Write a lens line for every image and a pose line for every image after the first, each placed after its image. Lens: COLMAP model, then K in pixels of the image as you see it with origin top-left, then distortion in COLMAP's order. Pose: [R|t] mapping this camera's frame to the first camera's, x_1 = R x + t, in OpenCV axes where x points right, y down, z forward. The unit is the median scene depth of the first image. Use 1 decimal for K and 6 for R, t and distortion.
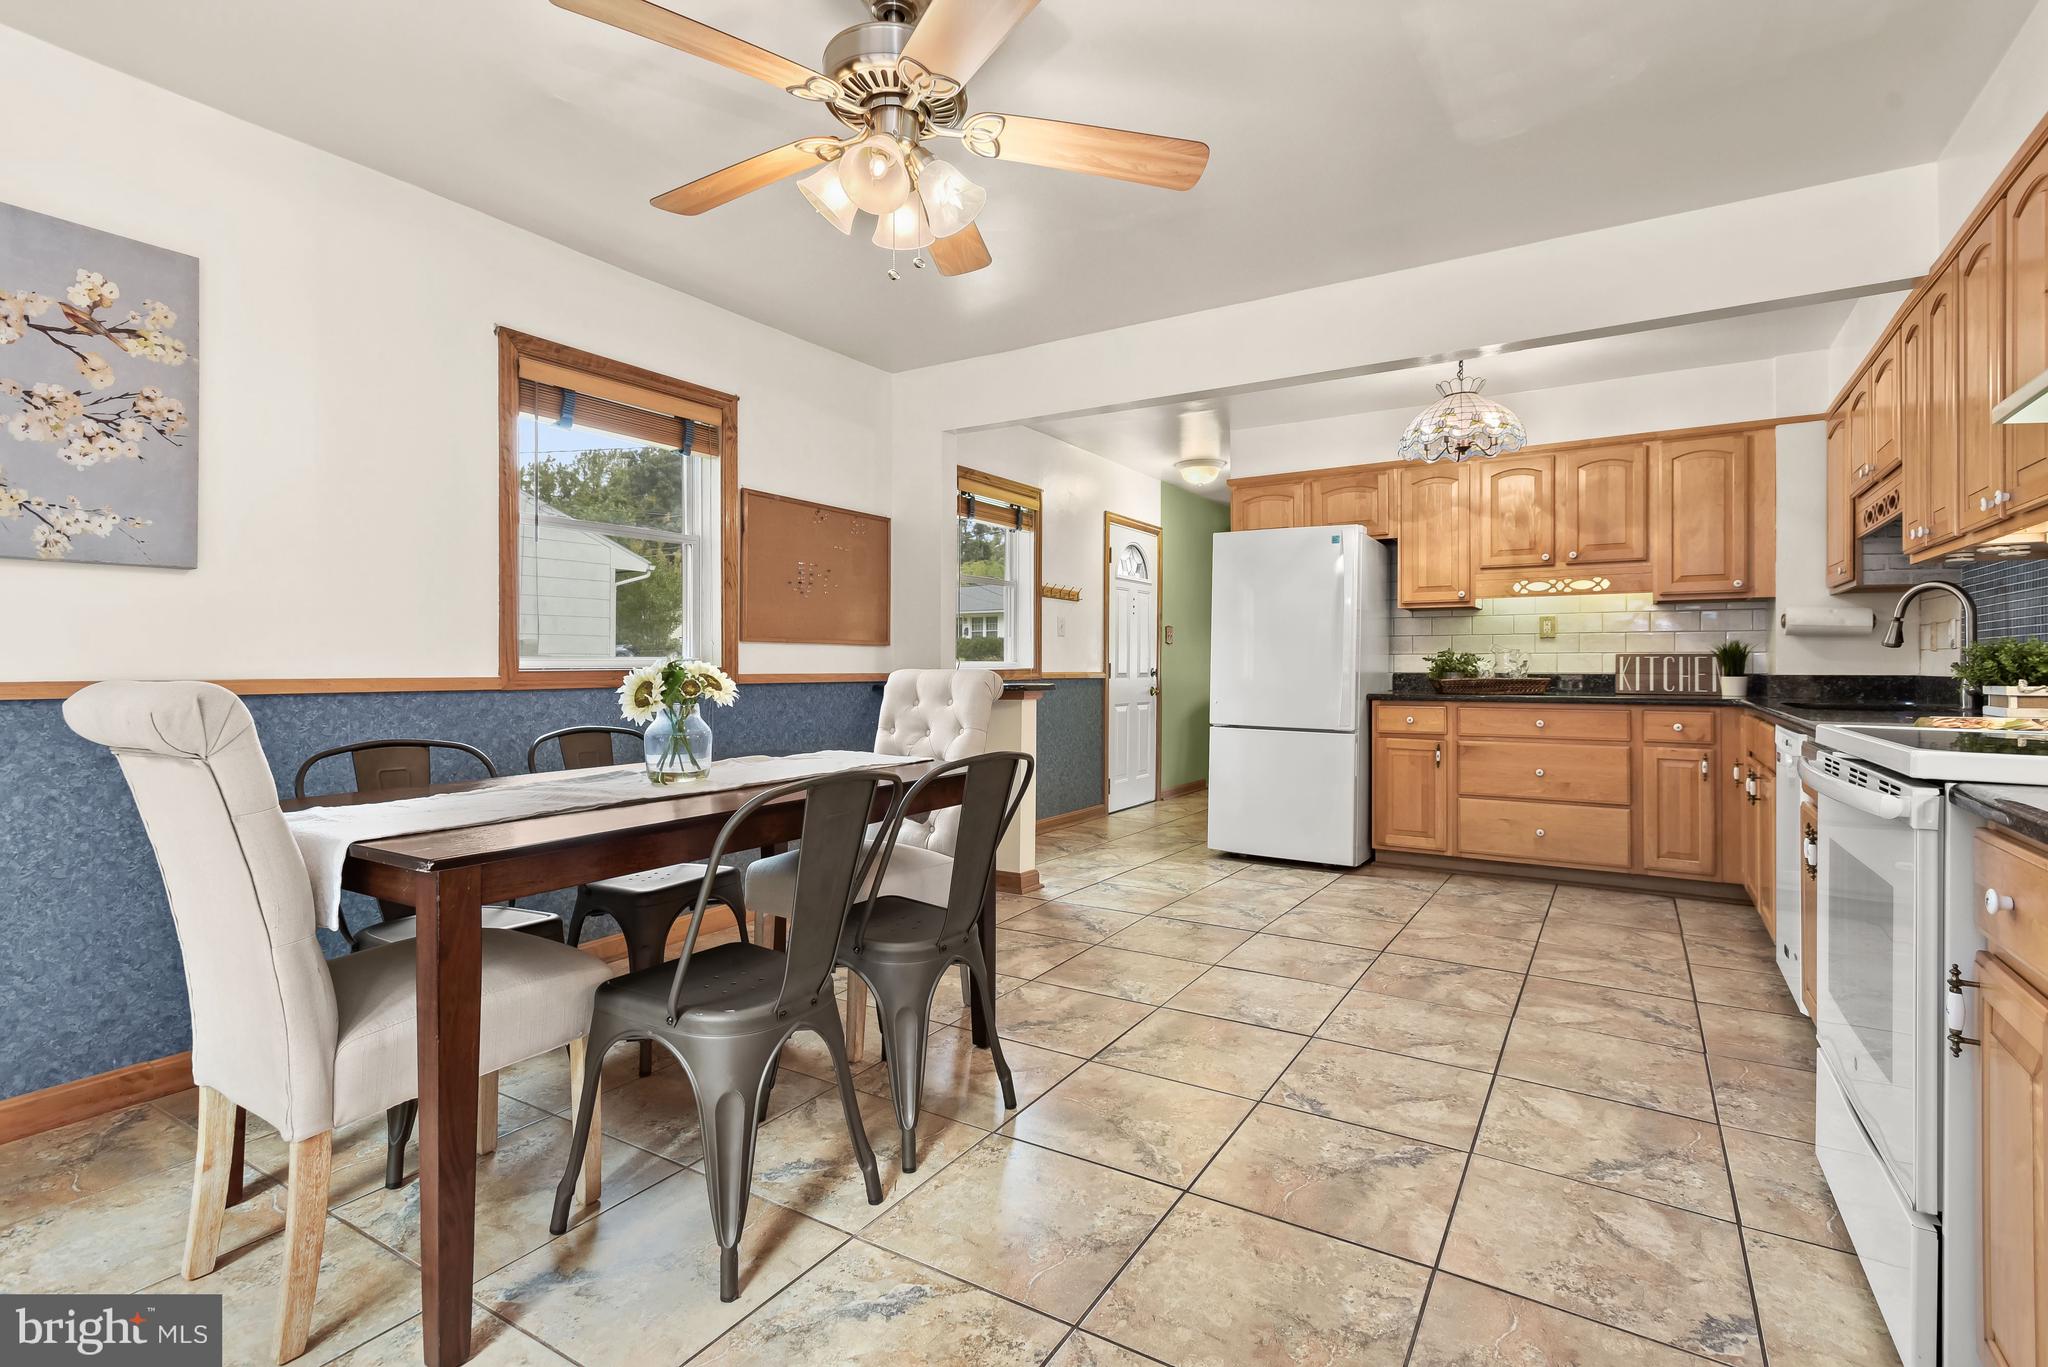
lens RADIAL K [[967.0, 0, 1020.8], [0, 967.0, 663.6], [0, 0, 1]] dist [0.017944, -0.004231]
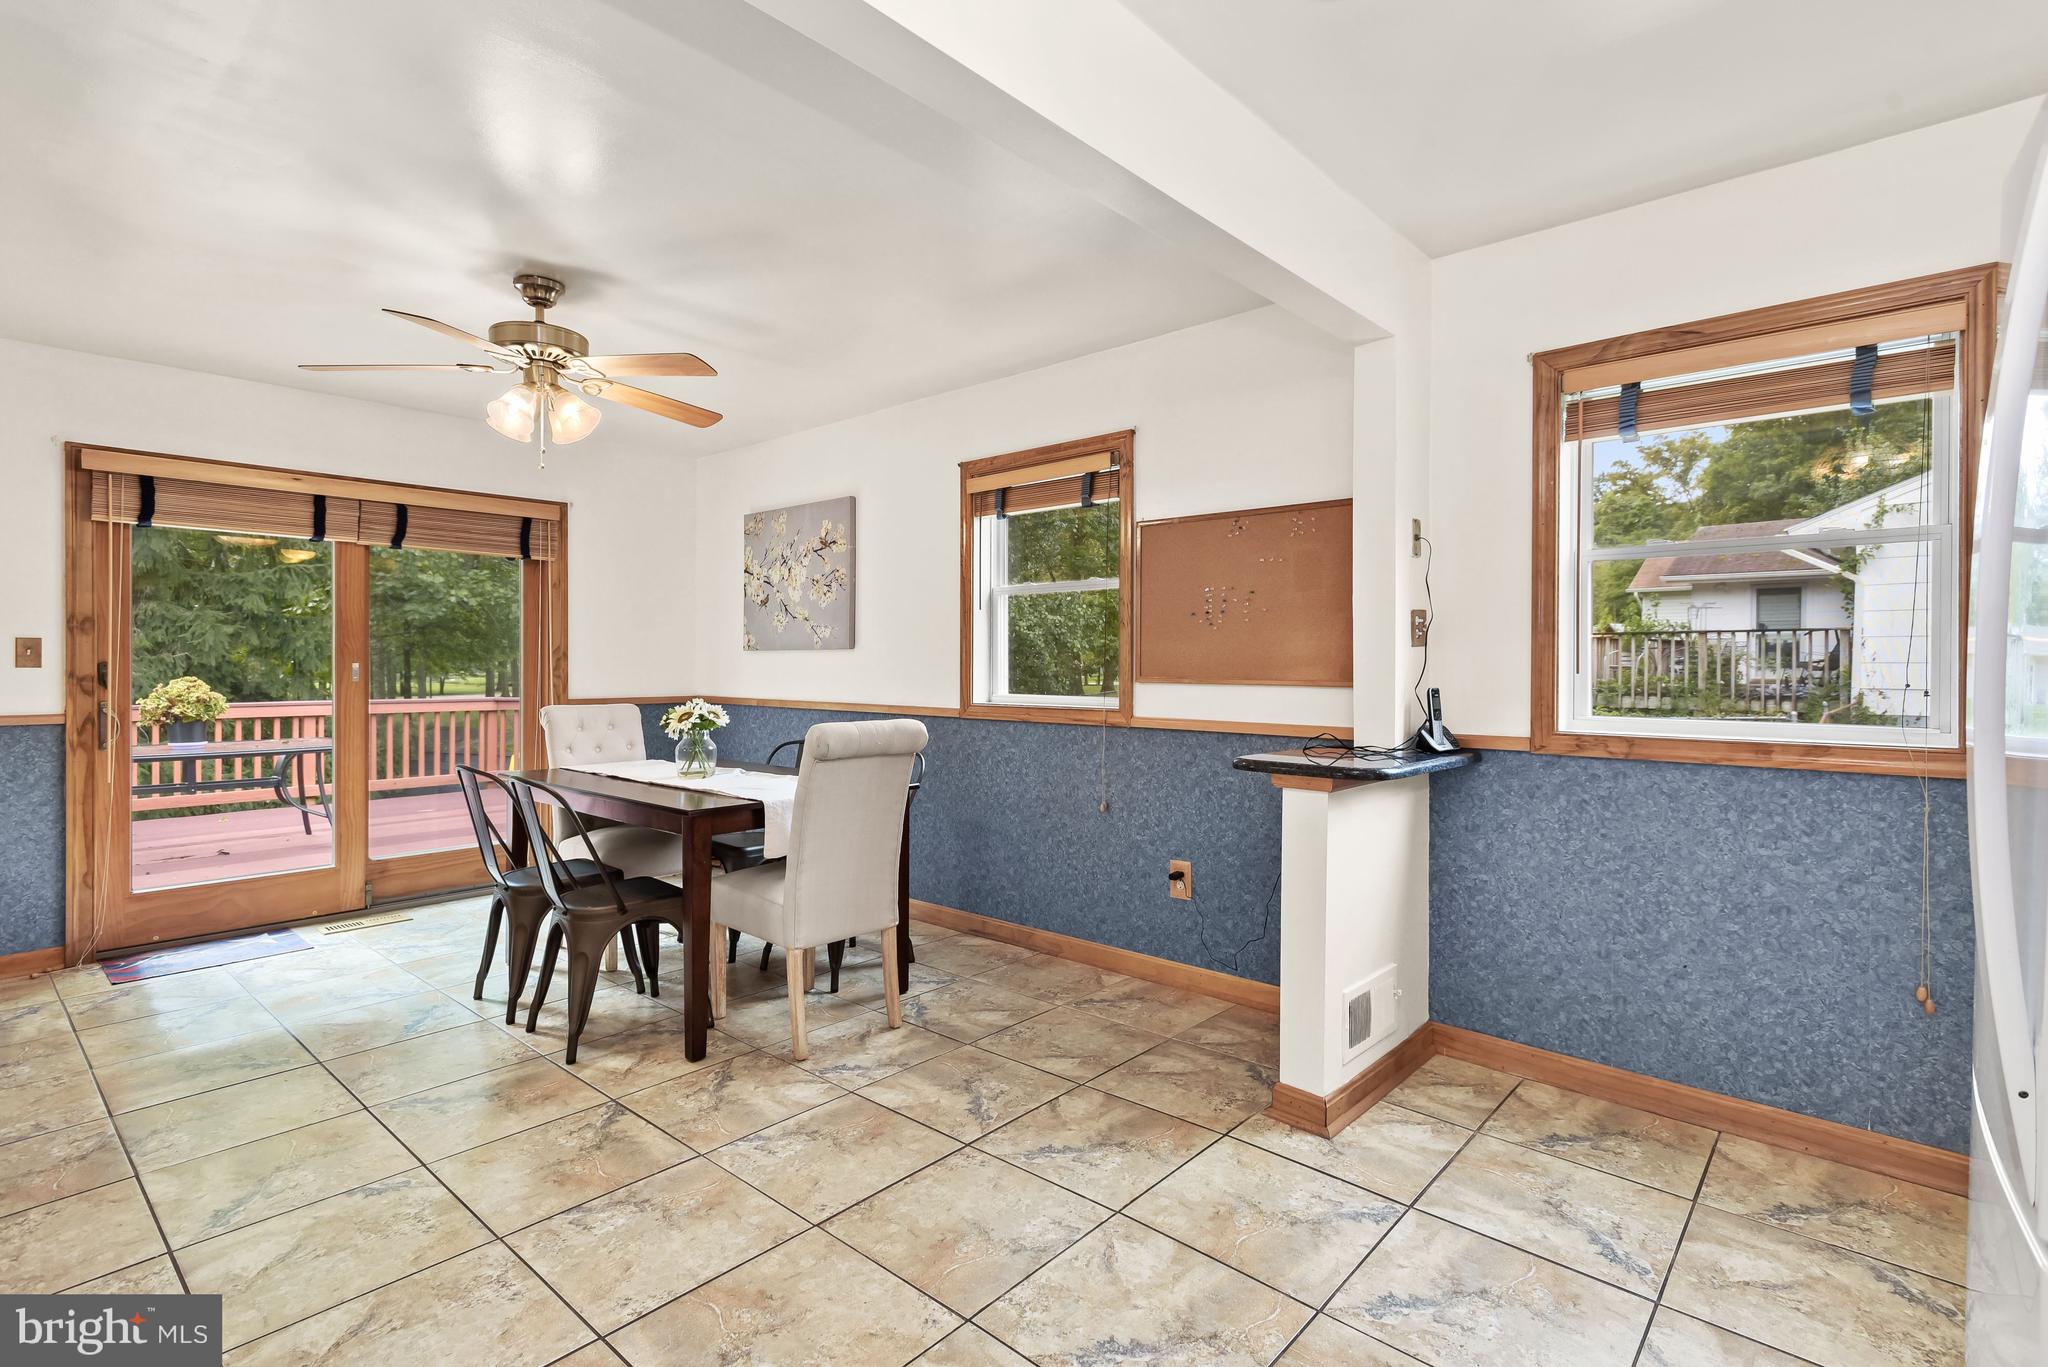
lens RADIAL K [[967.0, 0, 1020.5], [0, 967.0, 663.2], [0, 0, 1]] dist [0.017944, -0.004231]
pose [[-0.167967, -0.002411, -0.985790, 0.597752], [-0.004310, 0.999989, -0.001712, -0.035506], [0.985783, 0.003961, -0.167976, 0.932311]]
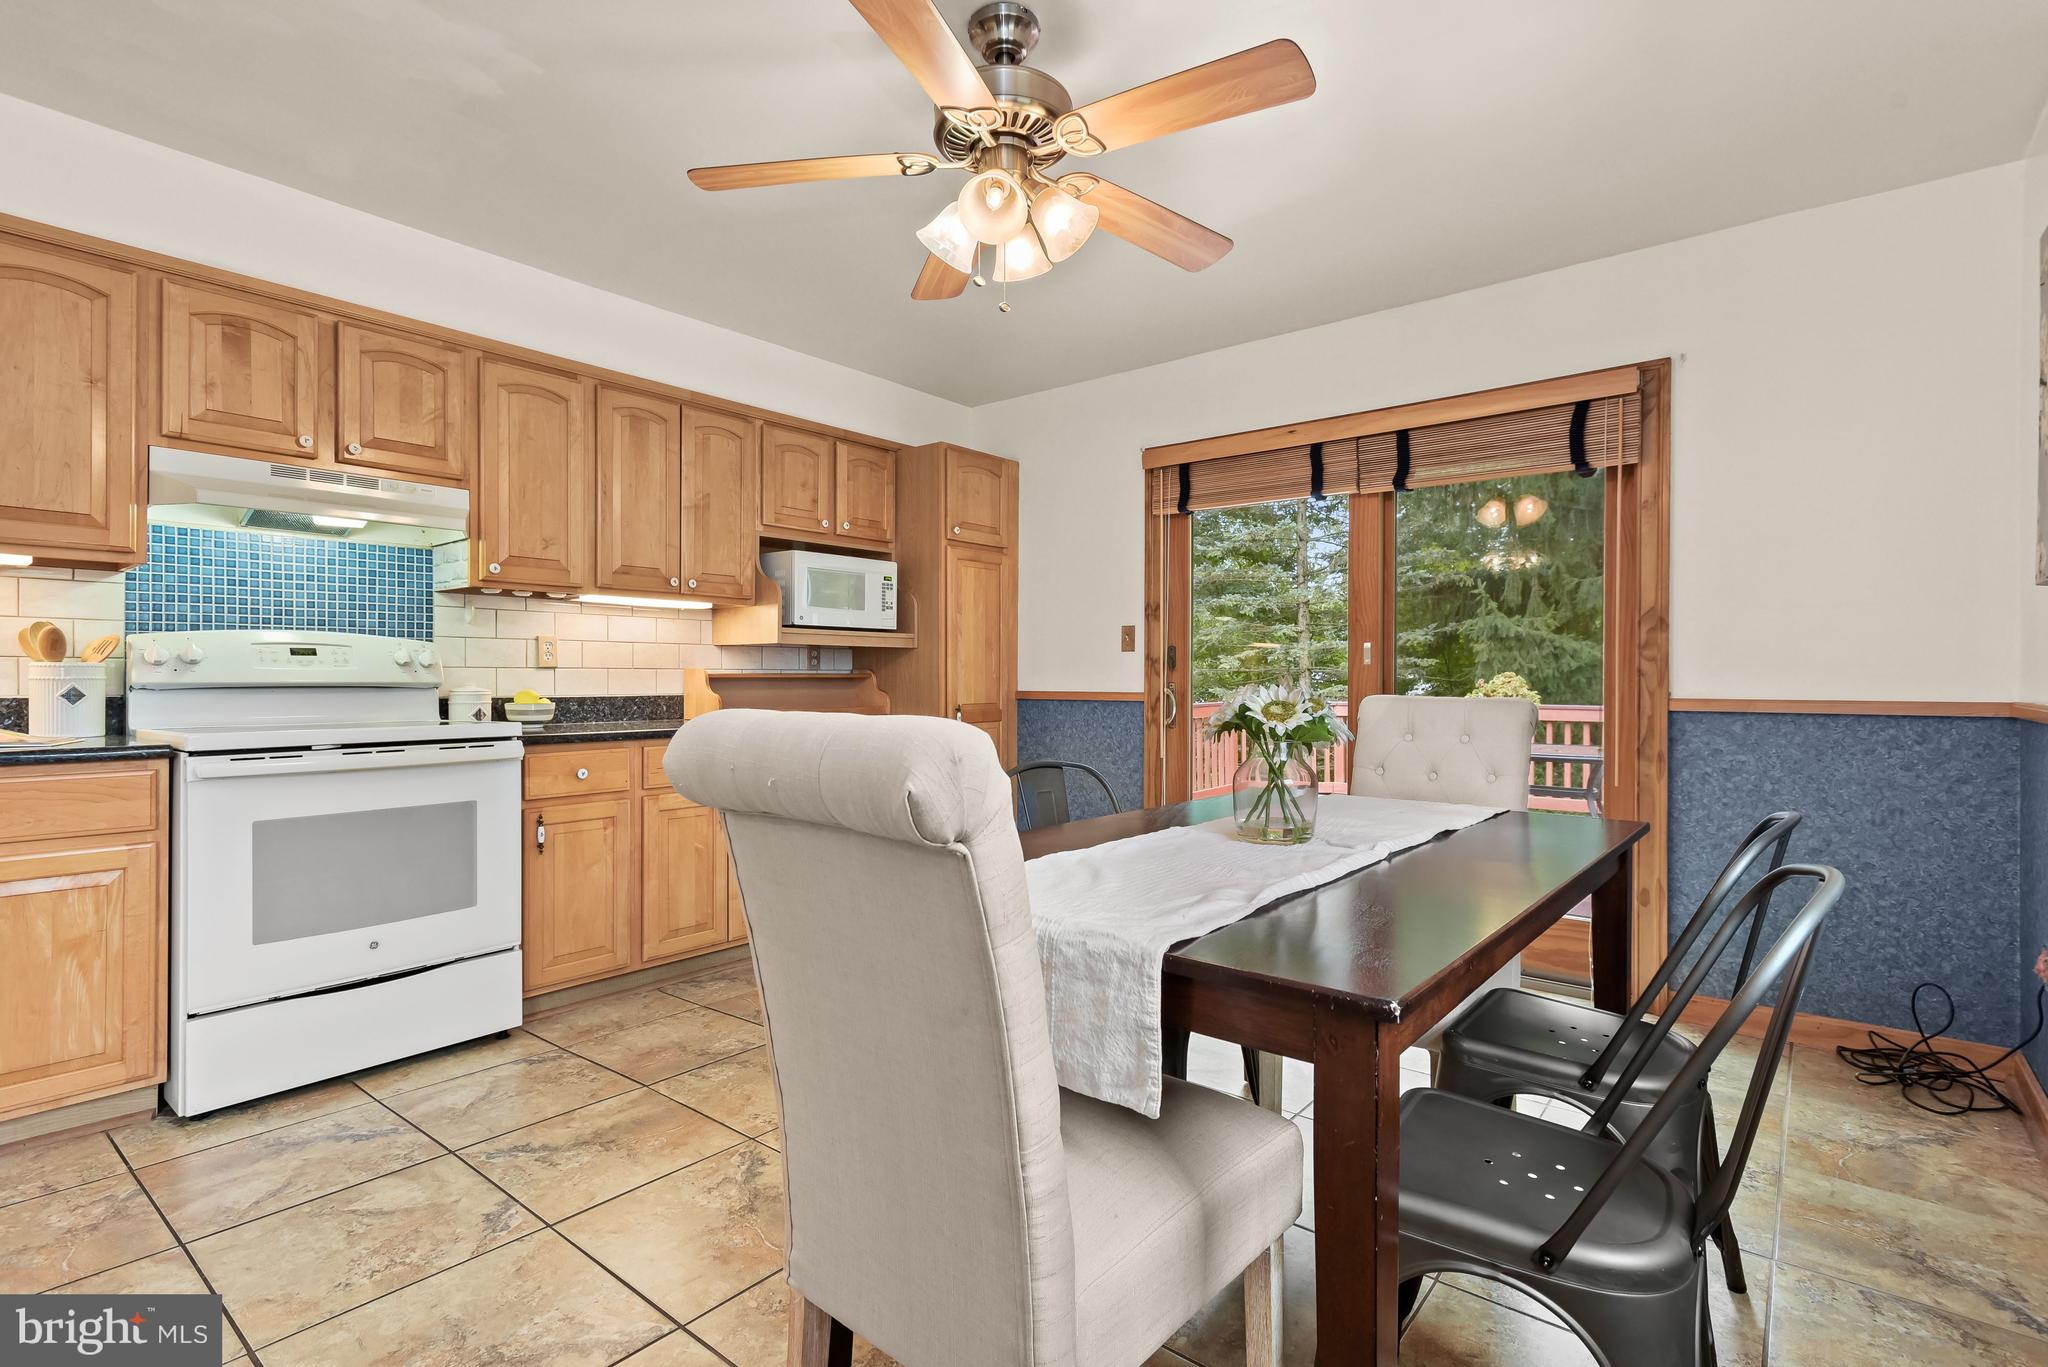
lens RADIAL K [[967.0, 0, 1029.0], [0, 967.0, 681.8], [0, 0, 1]] dist [0.017944, -0.004231]
pose [[-0.992463, -0.005180, 0.122437, -0.129891], [-0.004340, 0.999965, 0.007127, -0.004942], [-0.122469, 0.006542, -0.992451, 0.921651]]
